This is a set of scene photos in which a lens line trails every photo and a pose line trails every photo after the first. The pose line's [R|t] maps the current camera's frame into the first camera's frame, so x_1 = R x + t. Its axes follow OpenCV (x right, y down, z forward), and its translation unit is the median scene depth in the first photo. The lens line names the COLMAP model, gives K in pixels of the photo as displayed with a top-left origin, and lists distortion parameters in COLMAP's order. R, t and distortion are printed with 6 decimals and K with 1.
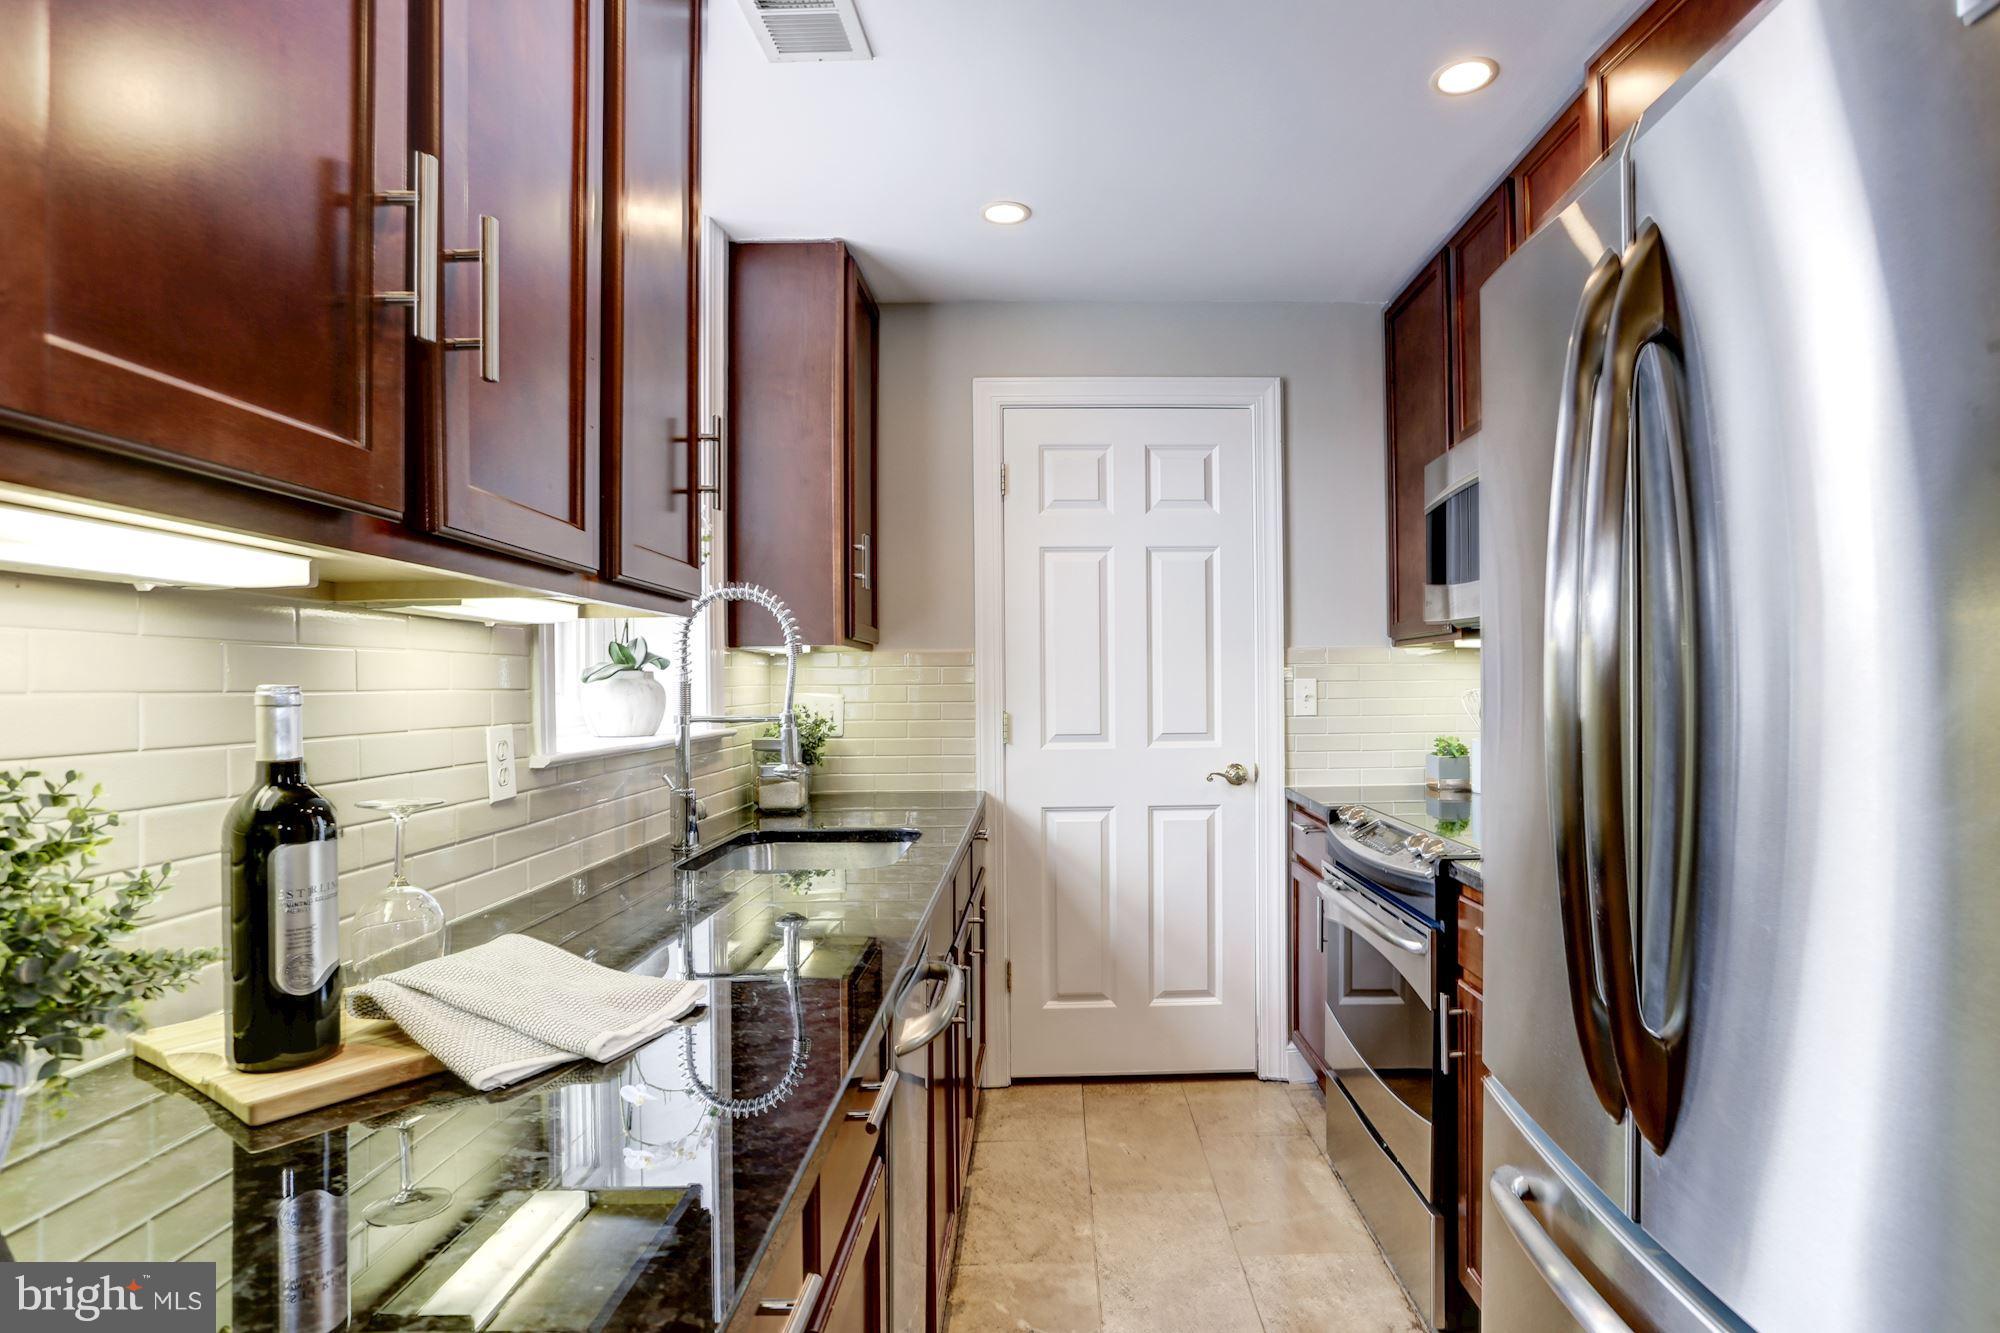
lens RADIAL K [[1024.0, 0, 1005.8], [0, 1024.0, 677.3], [0, 0, 1]] dist [-0.022460, -0.000419]
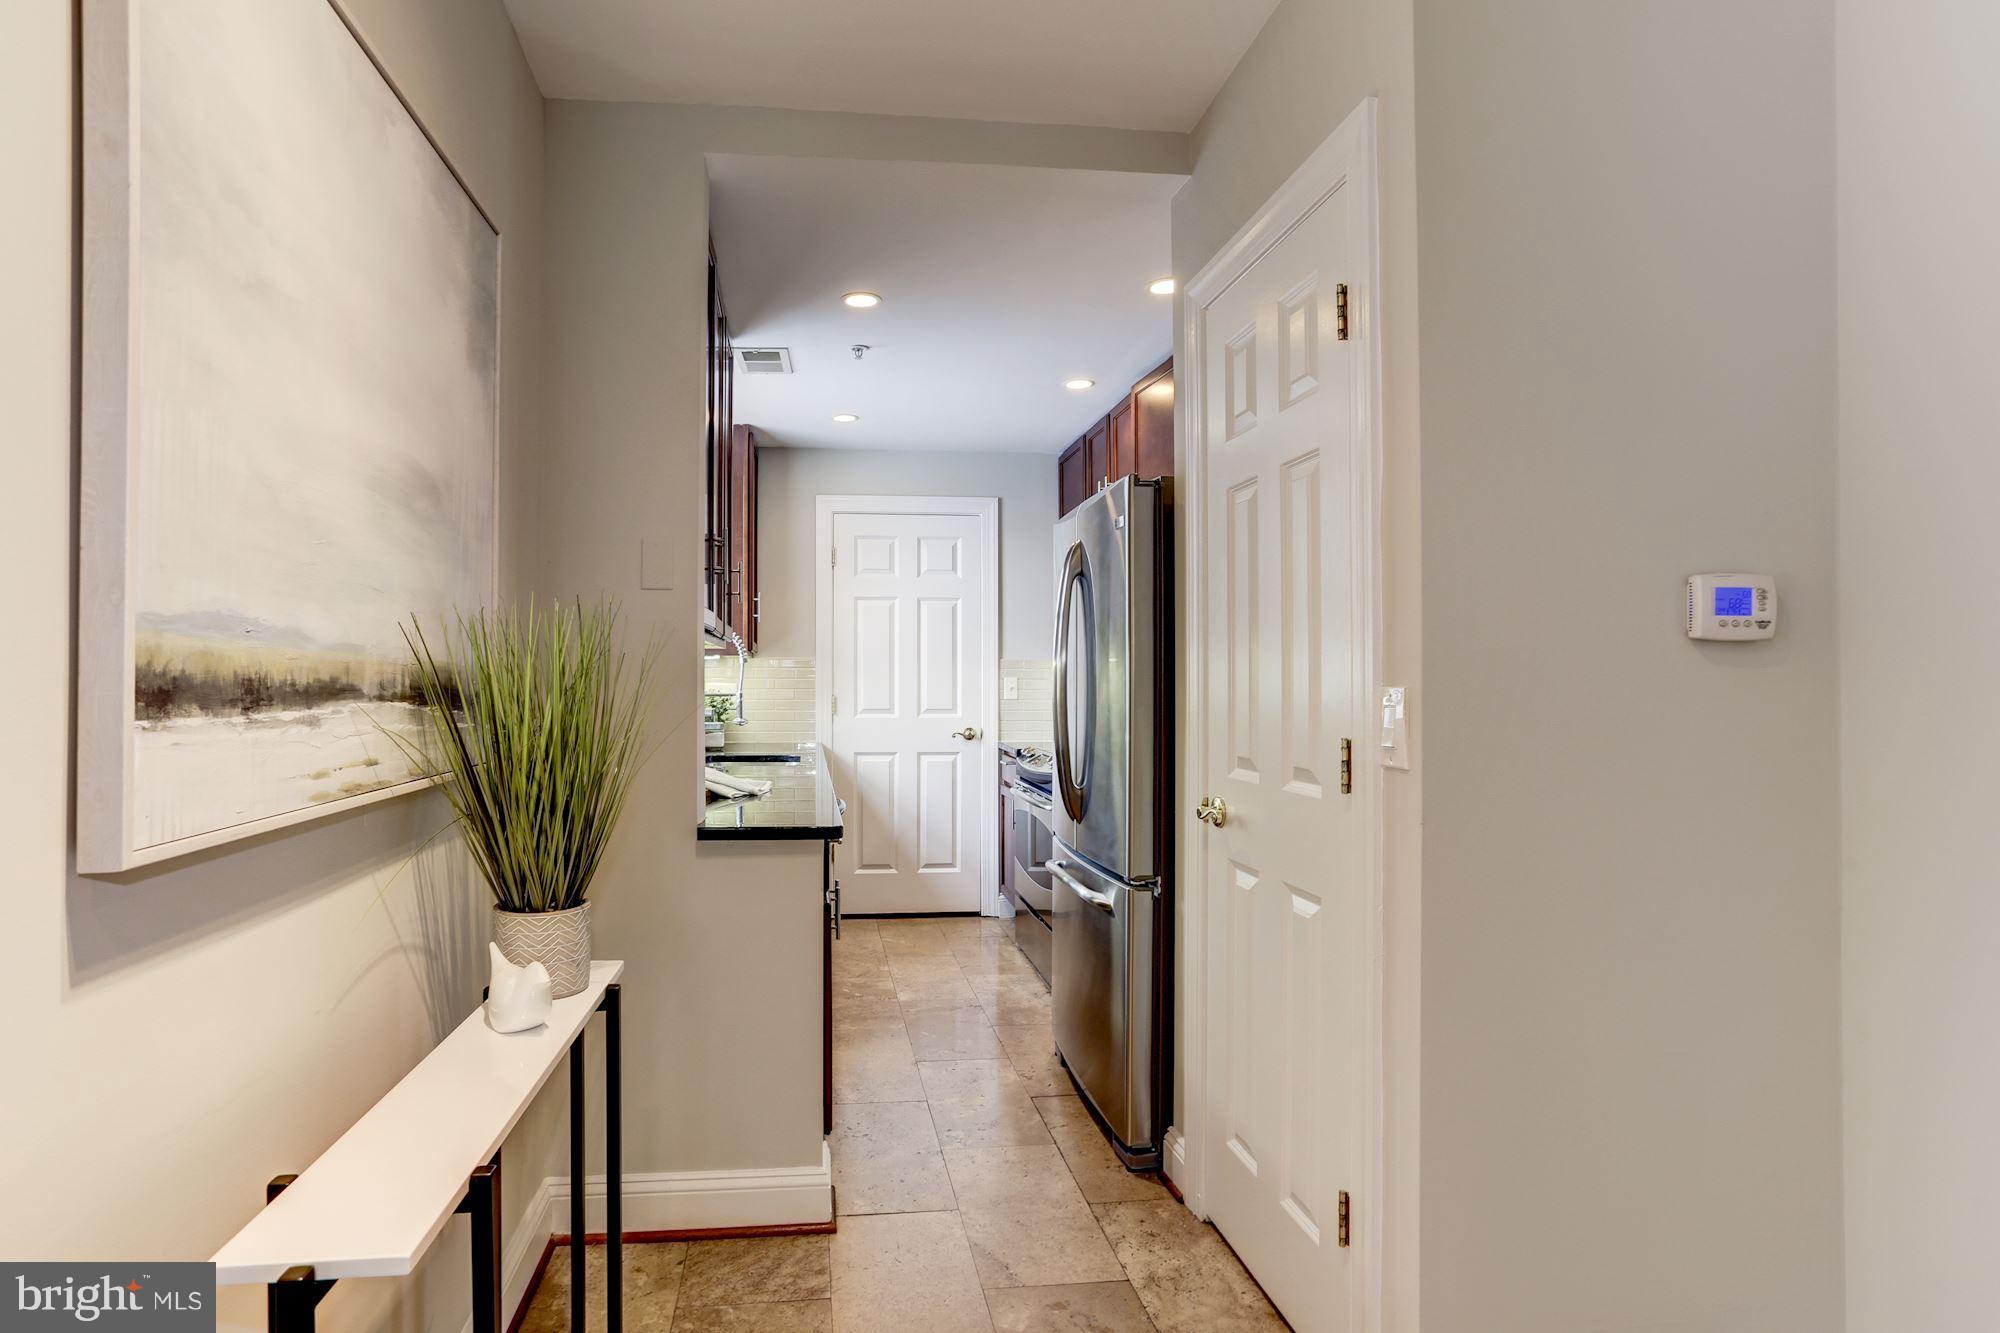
lens RADIAL K [[1024.0, 0, 1005.8], [0, 1024.0, 677.3], [0, 0, 1]] dist [-0.022460, -0.000419]
pose [[0.972286, 0.008559, 0.233638, -0.113569], [-0.009045, 0.999959, 0.001007, -0.000189], [-0.233620, -0.003092, 0.972323, -0.668195]]
